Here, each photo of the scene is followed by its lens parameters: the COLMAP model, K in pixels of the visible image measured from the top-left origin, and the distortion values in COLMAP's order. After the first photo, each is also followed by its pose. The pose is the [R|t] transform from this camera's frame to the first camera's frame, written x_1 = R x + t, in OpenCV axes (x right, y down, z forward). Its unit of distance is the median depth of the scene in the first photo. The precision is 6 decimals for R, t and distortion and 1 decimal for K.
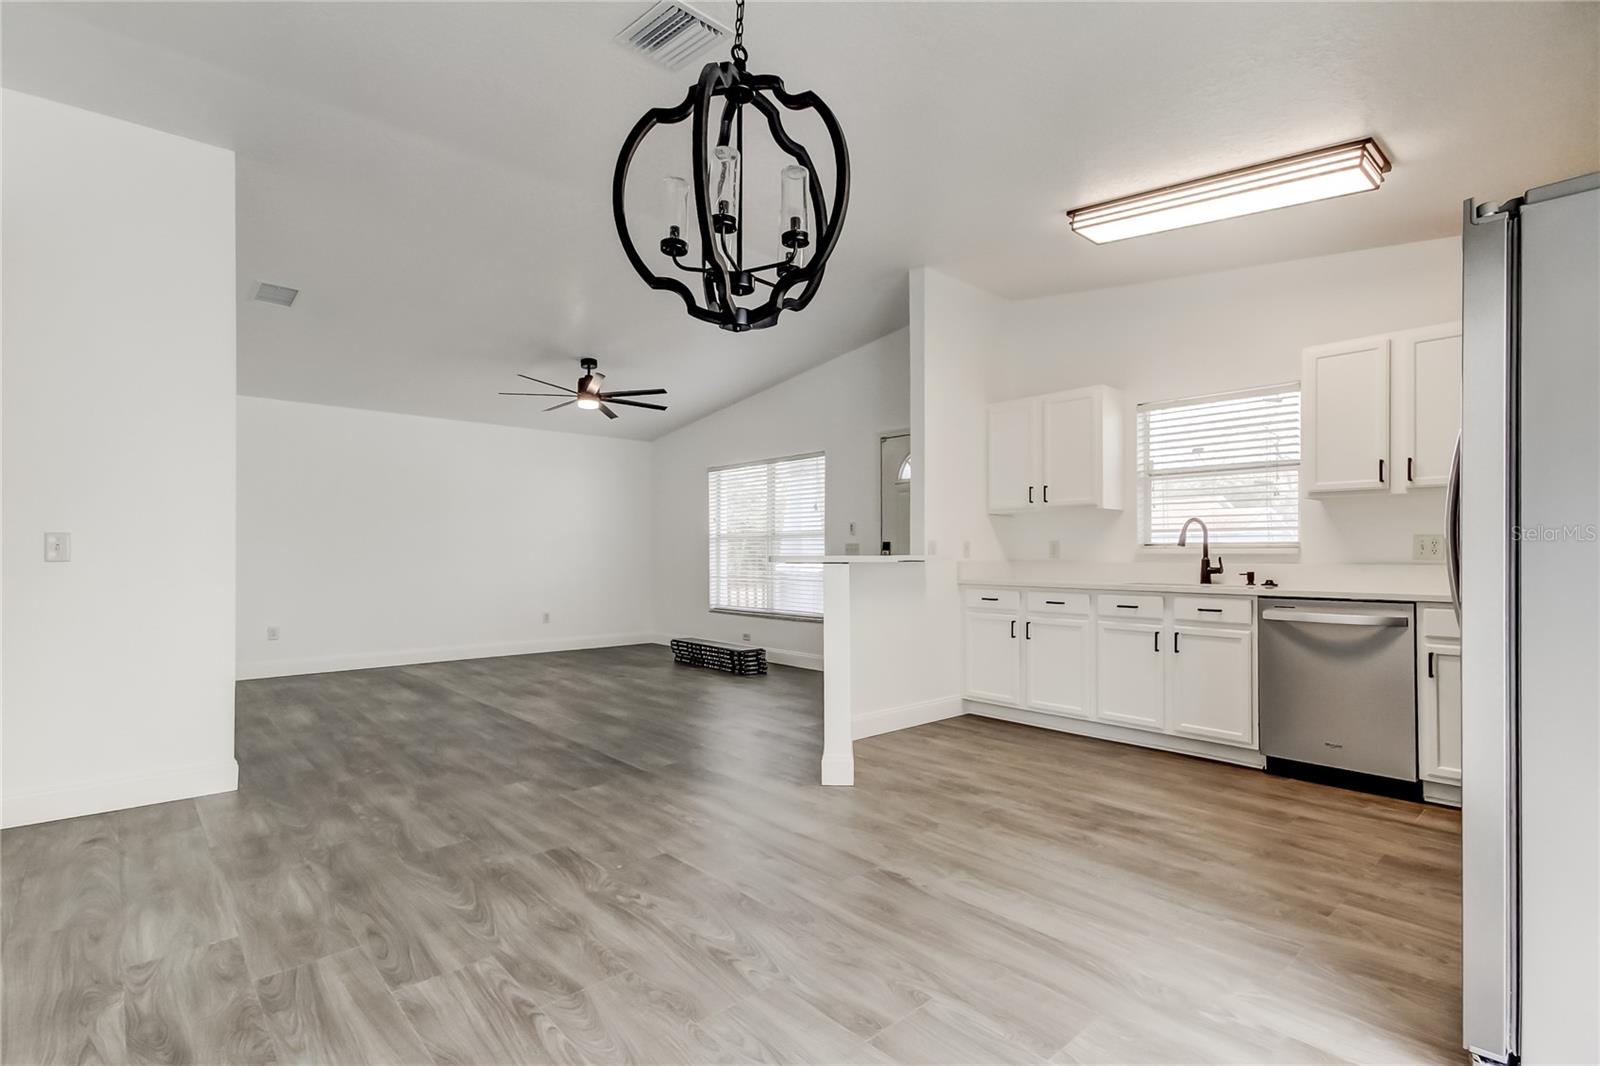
lens RADIAL K [[763.0, 0, 823.7], [0, 763.0, 549.8], [0, 0, 1]] dist [0.000850, 0.000360]
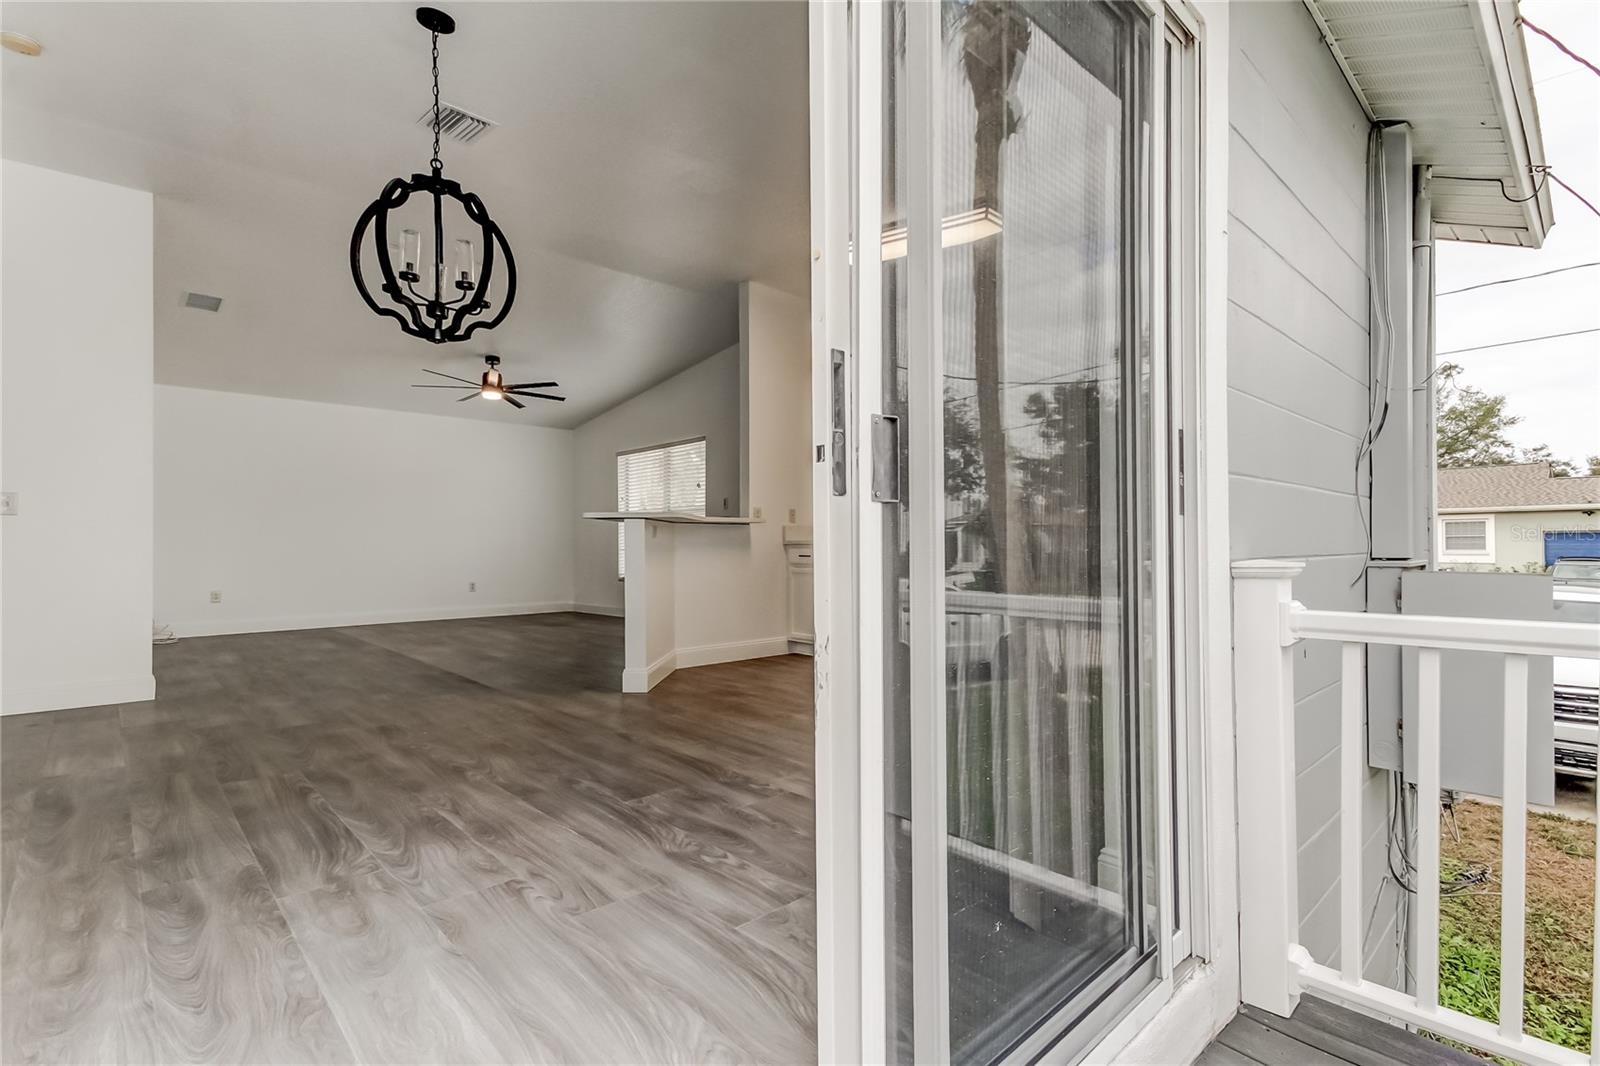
lens RADIAL K [[749.8, 0, 831.9], [0, 749.8, 539.5], [0, 0, 1]] dist [-0.001979, -0.000249]
pose [[0.999627, -0.003825, 0.027059, 0.292170], [0.003889, 0.999990, -0.002287, 0.053442], [-0.027050, 0.002392, 0.999631, -0.244356]]
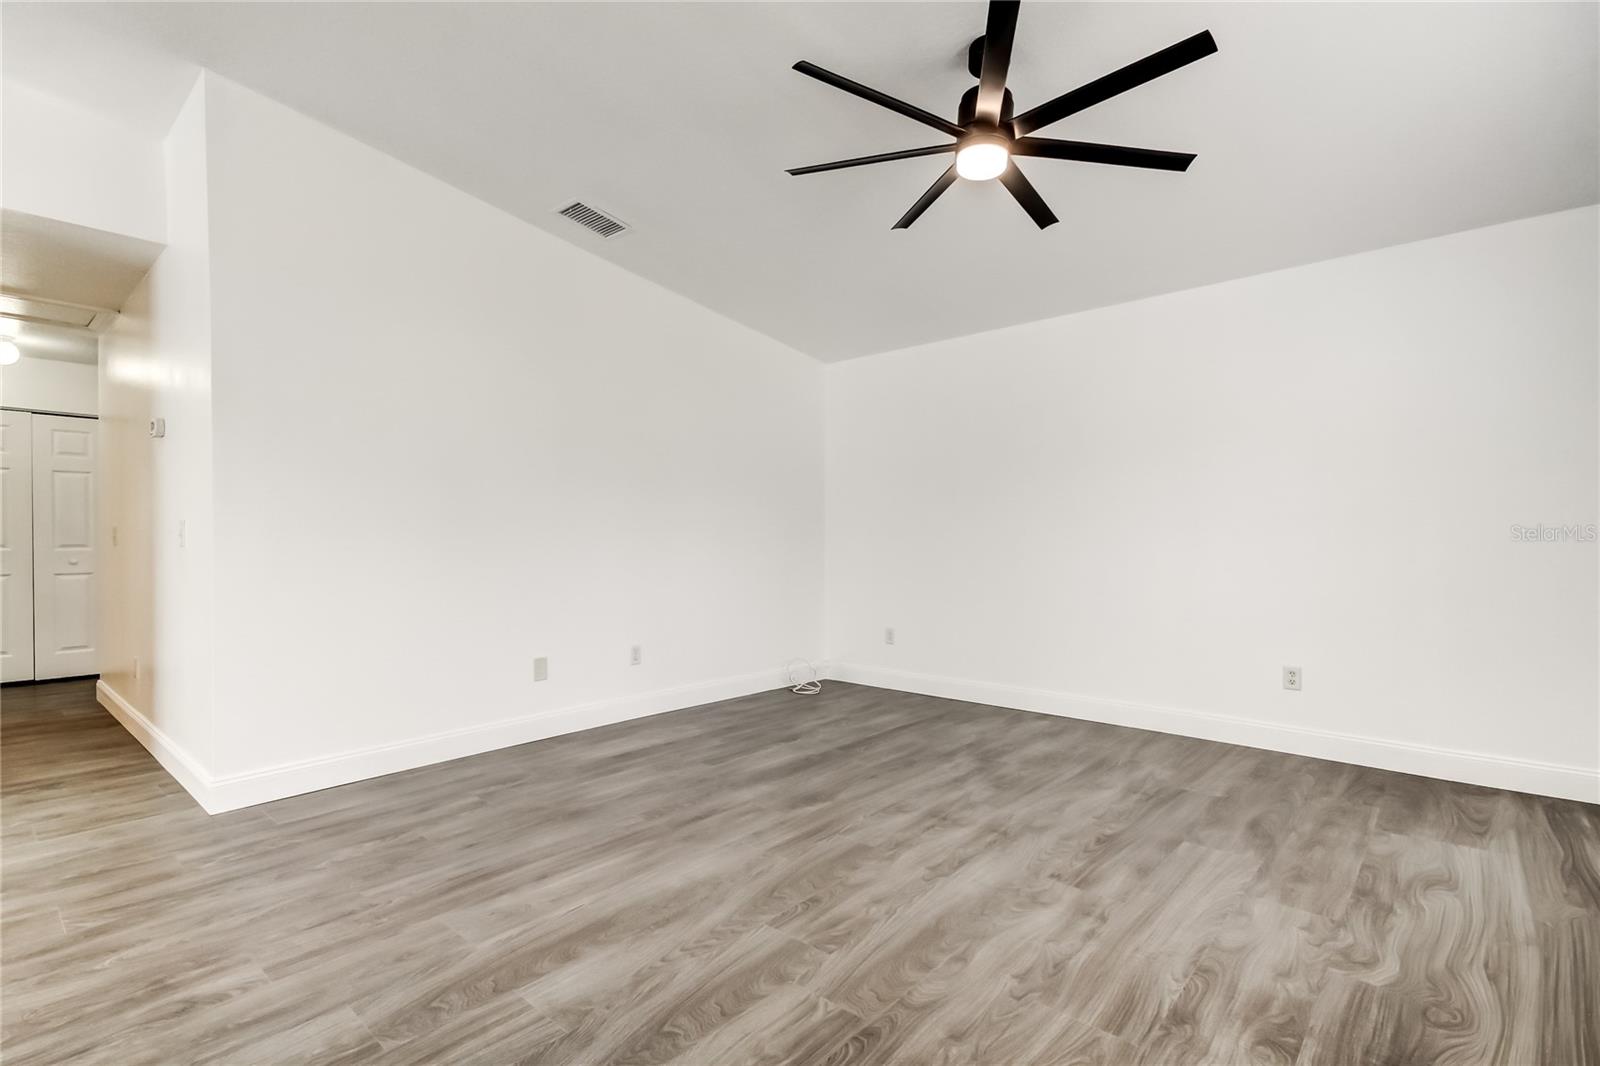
lens RADIAL K [[752.8, 0, 807.2], [0, 752.8, 548.4], [0, 0, 1]] dist [0.012869, -0.000115]
pose [[0.105245, 0.009418, -0.994402, 0.125103], [0.004793, 0.999939, 0.009978, 0.011191], [0.994435, -0.005816, 0.105193, 1.450478]]
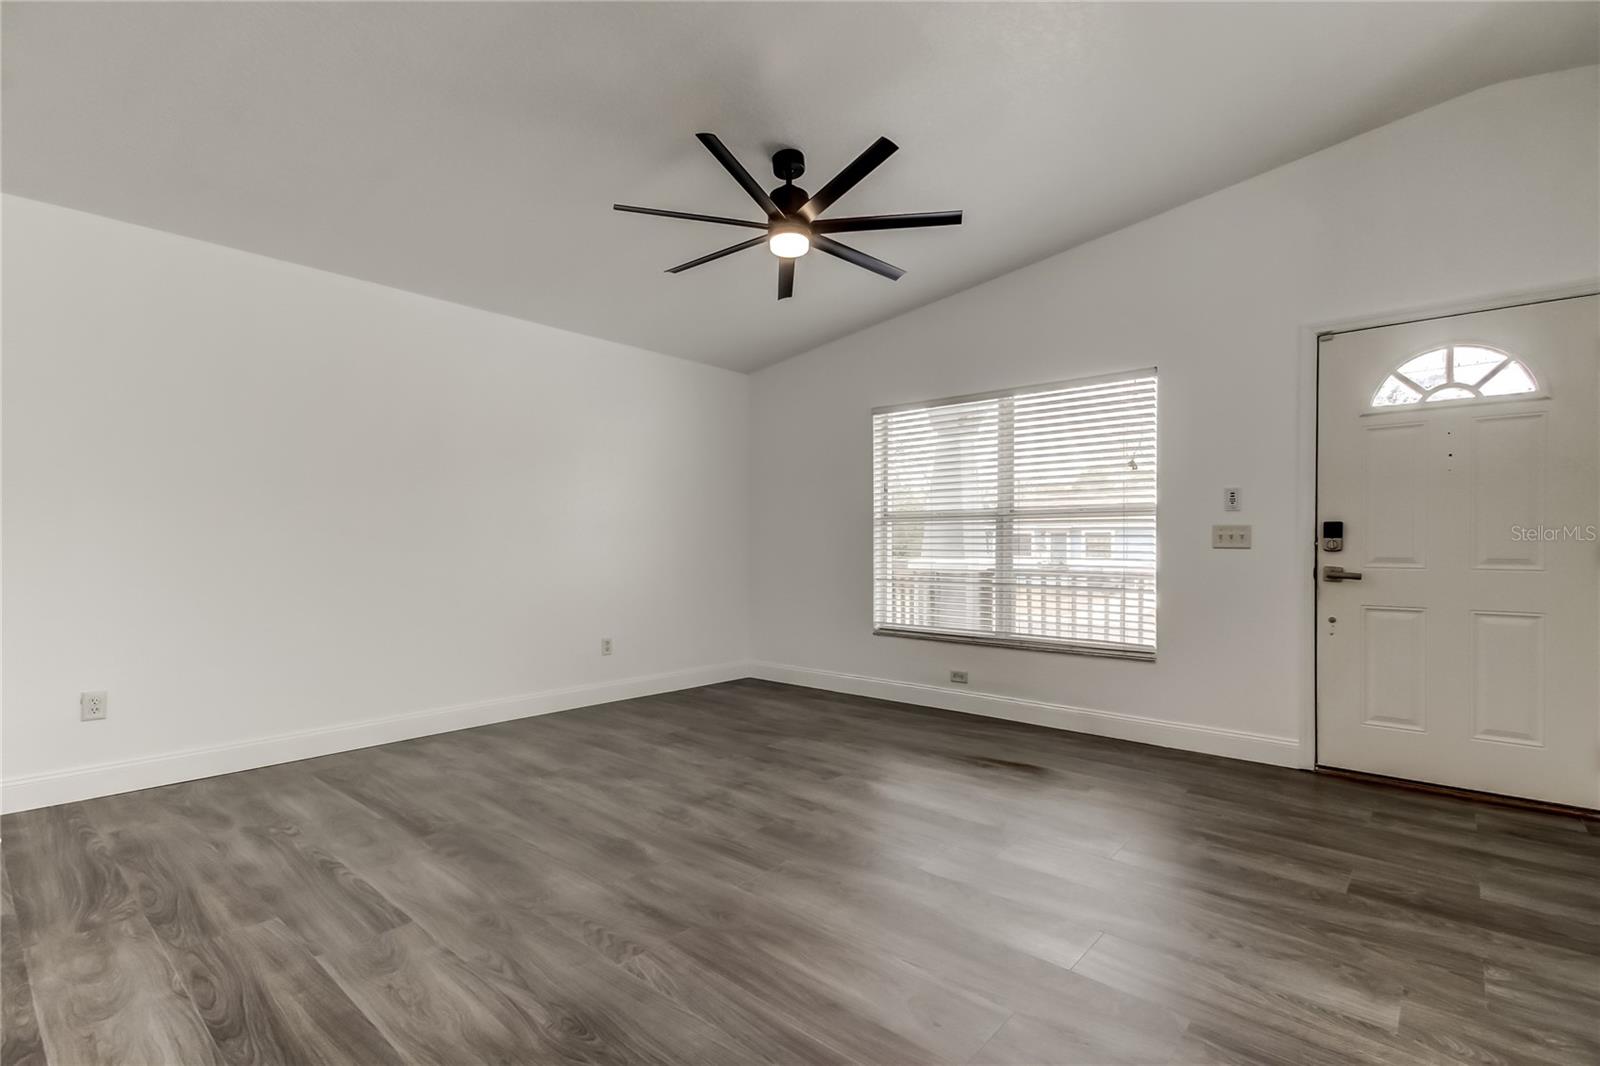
lens RADIAL K [[737.7, 0, 818.3], [0, 737.7, 550.1], [0, 0, 1]] dist [0.020757, 0.000192]
pose [[0.993265, 0.003028, 0.115825, -0.578276], [-0.004490, 0.999914, 0.012358, 0.007639], [-0.115778, -0.012794, 0.993193, 0.854822]]
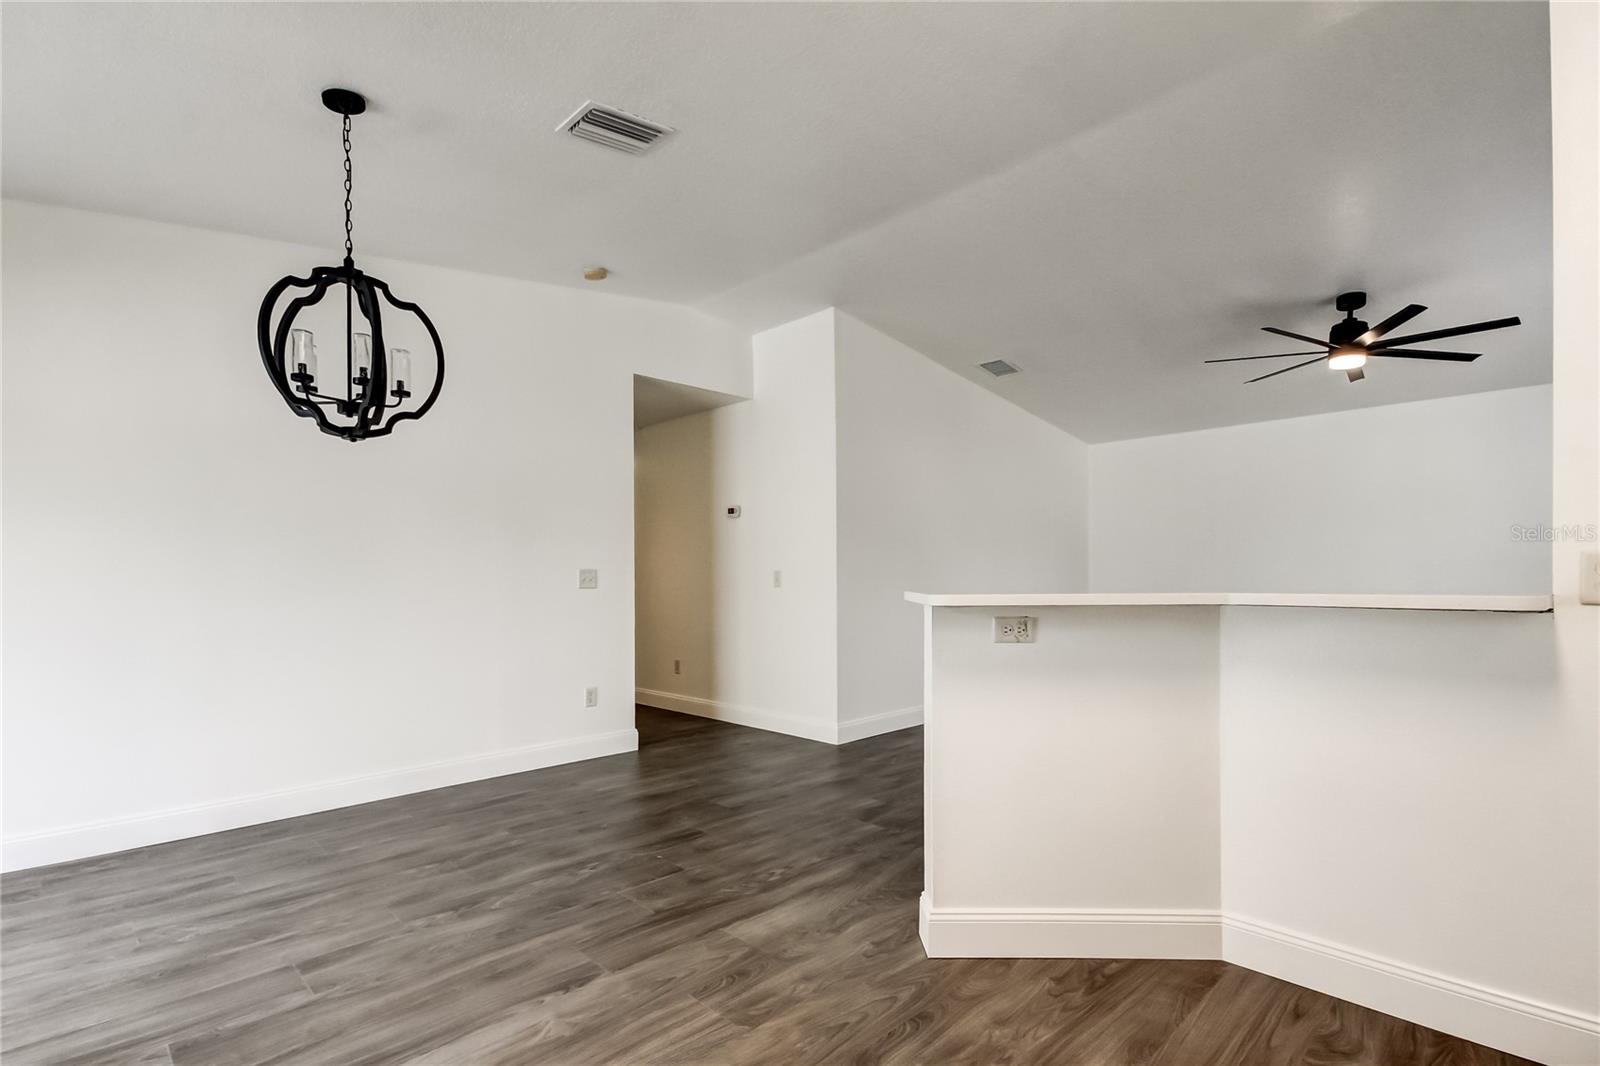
lens RADIAL K [[758.4, 0, 781.9], [0, 758.4, 570.9], [0, 0, 1]] dist [0.013176, -0.000347]
pose [[0.017318, -0.002741, -0.999846, 0.617361], [0.009095, 0.999955, -0.002584, -0.009747], [0.999809, -0.009049, 0.017342, 0.810754]]
